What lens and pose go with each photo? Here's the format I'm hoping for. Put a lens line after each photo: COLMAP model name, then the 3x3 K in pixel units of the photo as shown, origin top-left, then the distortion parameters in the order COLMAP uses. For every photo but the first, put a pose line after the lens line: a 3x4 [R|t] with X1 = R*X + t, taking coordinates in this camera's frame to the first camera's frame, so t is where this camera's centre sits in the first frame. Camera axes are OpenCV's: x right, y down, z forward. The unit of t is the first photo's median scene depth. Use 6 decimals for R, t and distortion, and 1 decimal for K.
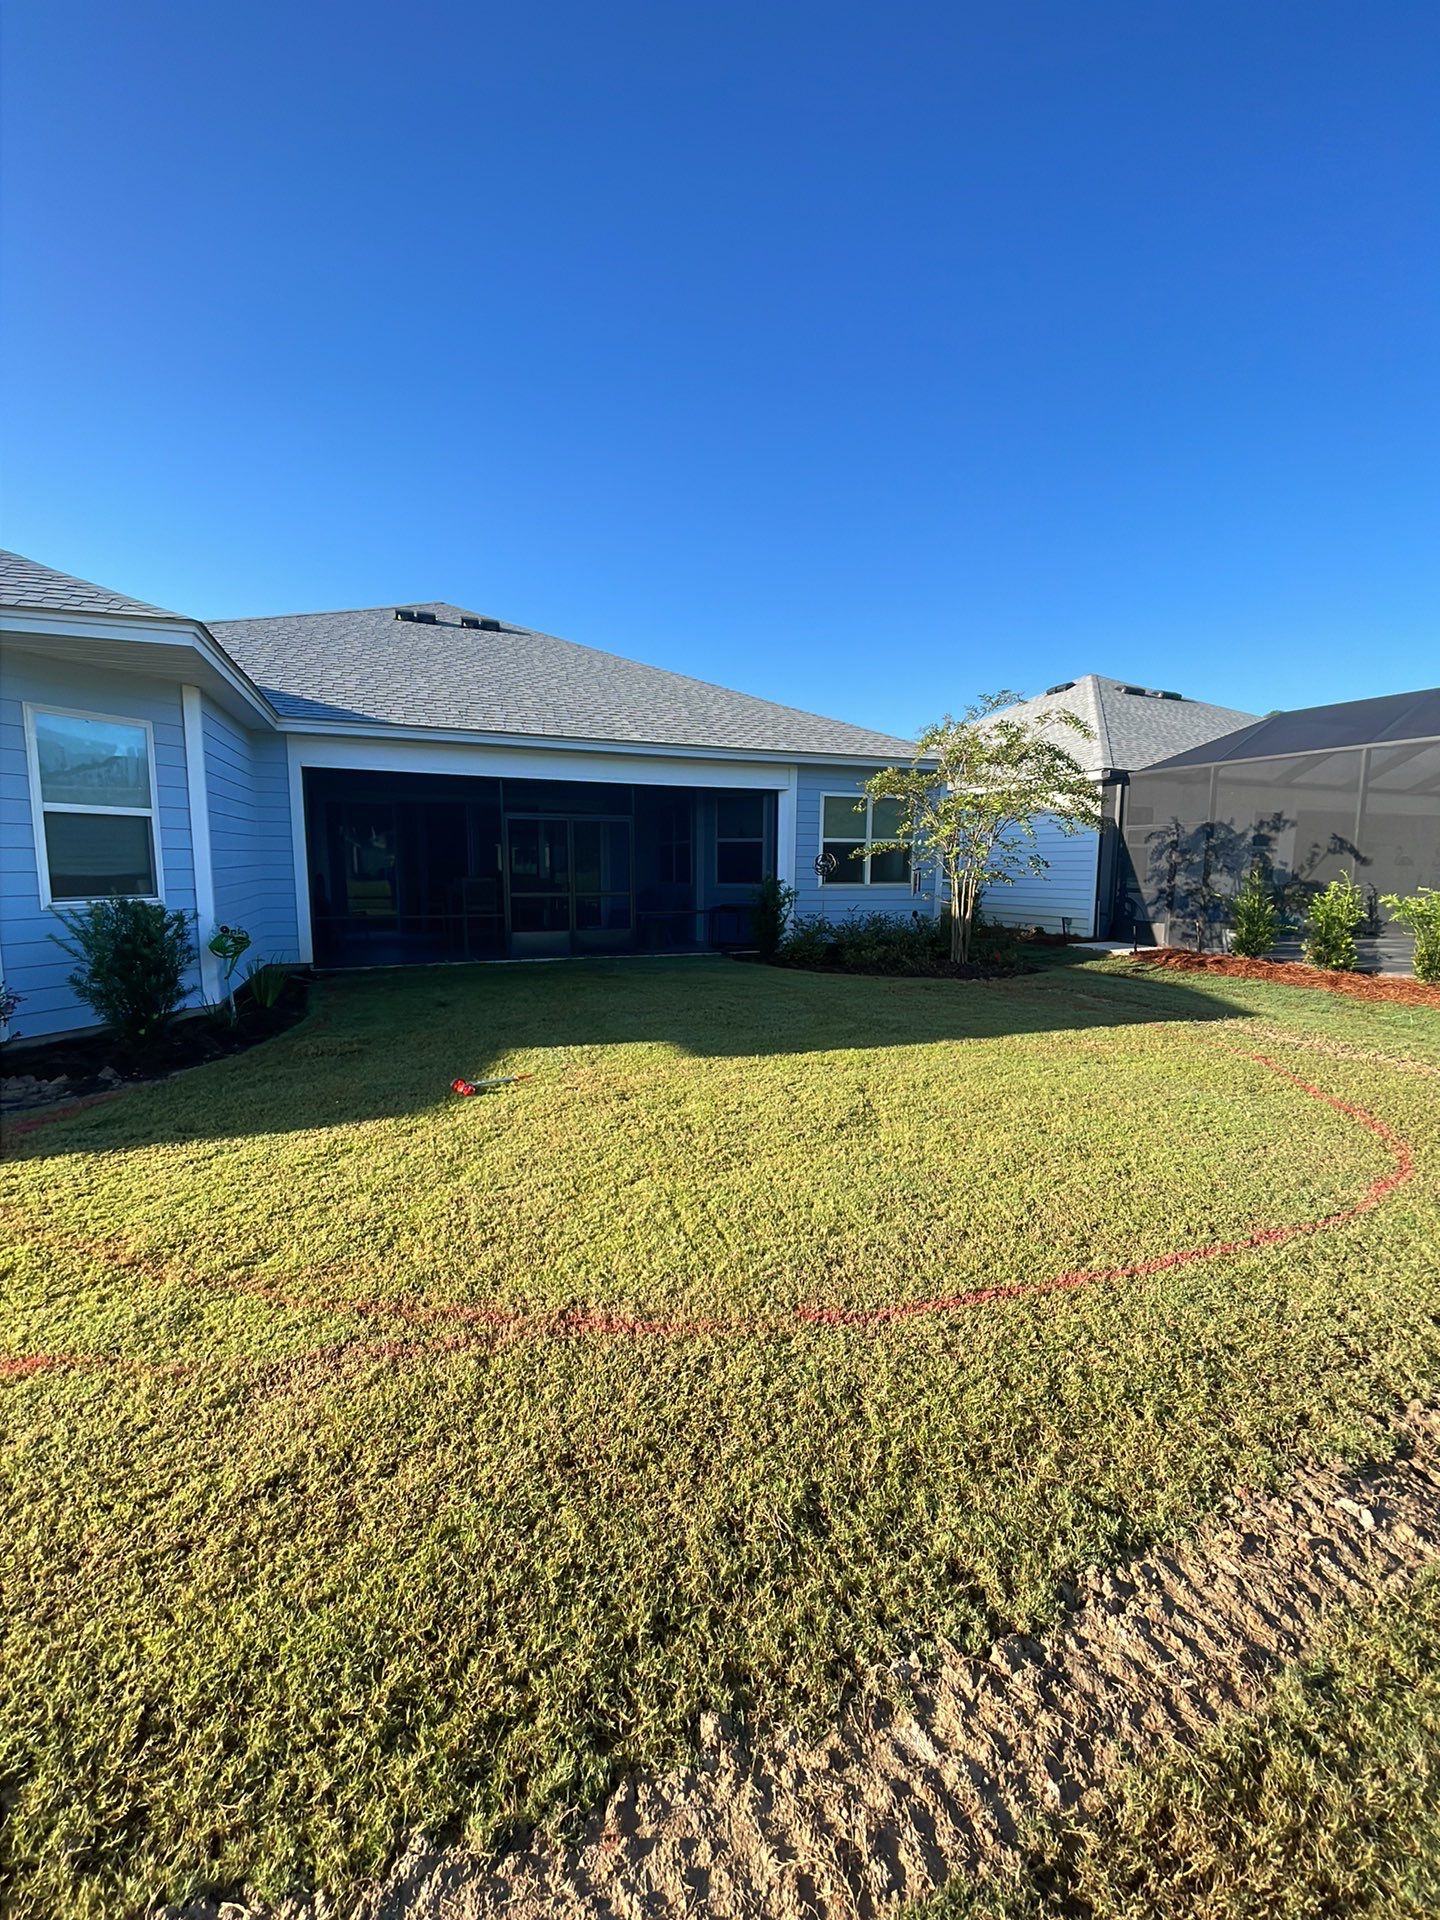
lens RADIAL K [[783.3, 0, 692.2], [0, 783.3, 955.4], [0, 0, 1]] dist [0.026408, -0.023048]
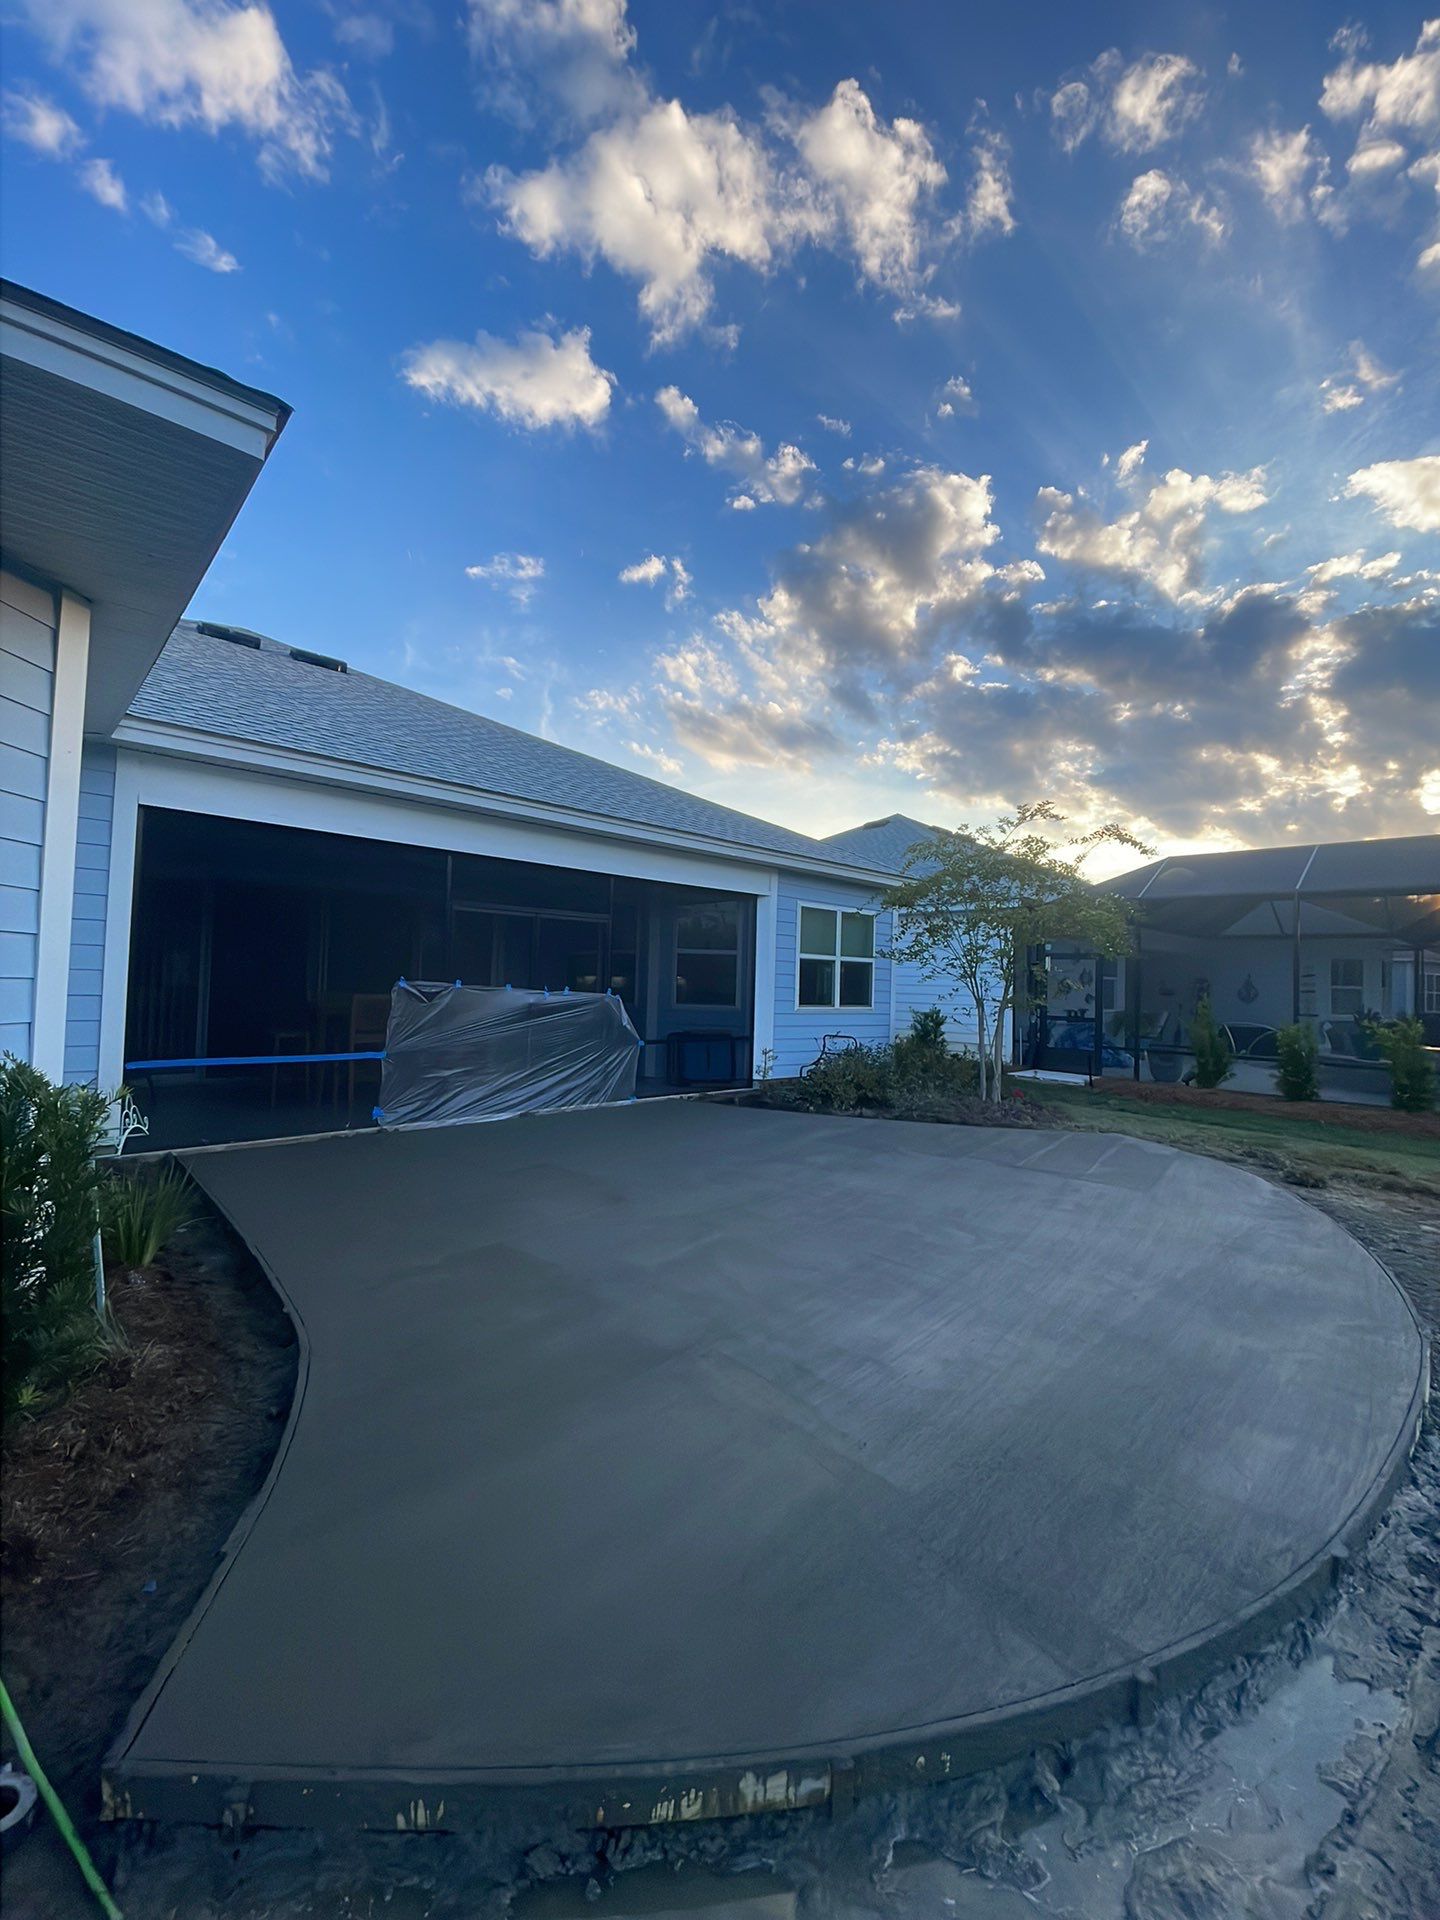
lens RADIAL K [[783.3, 0, 692.2], [0, 783.3, 955.4], [0, 0, 1]] dist [0.026408, -0.023048]
pose [[0.929535, 0.031744, 0.367364, -0.255862], [0.024187, 0.988892, -0.146652, -0.025061], [-0.367939, 0.145204, 0.918443, 0.256050]]
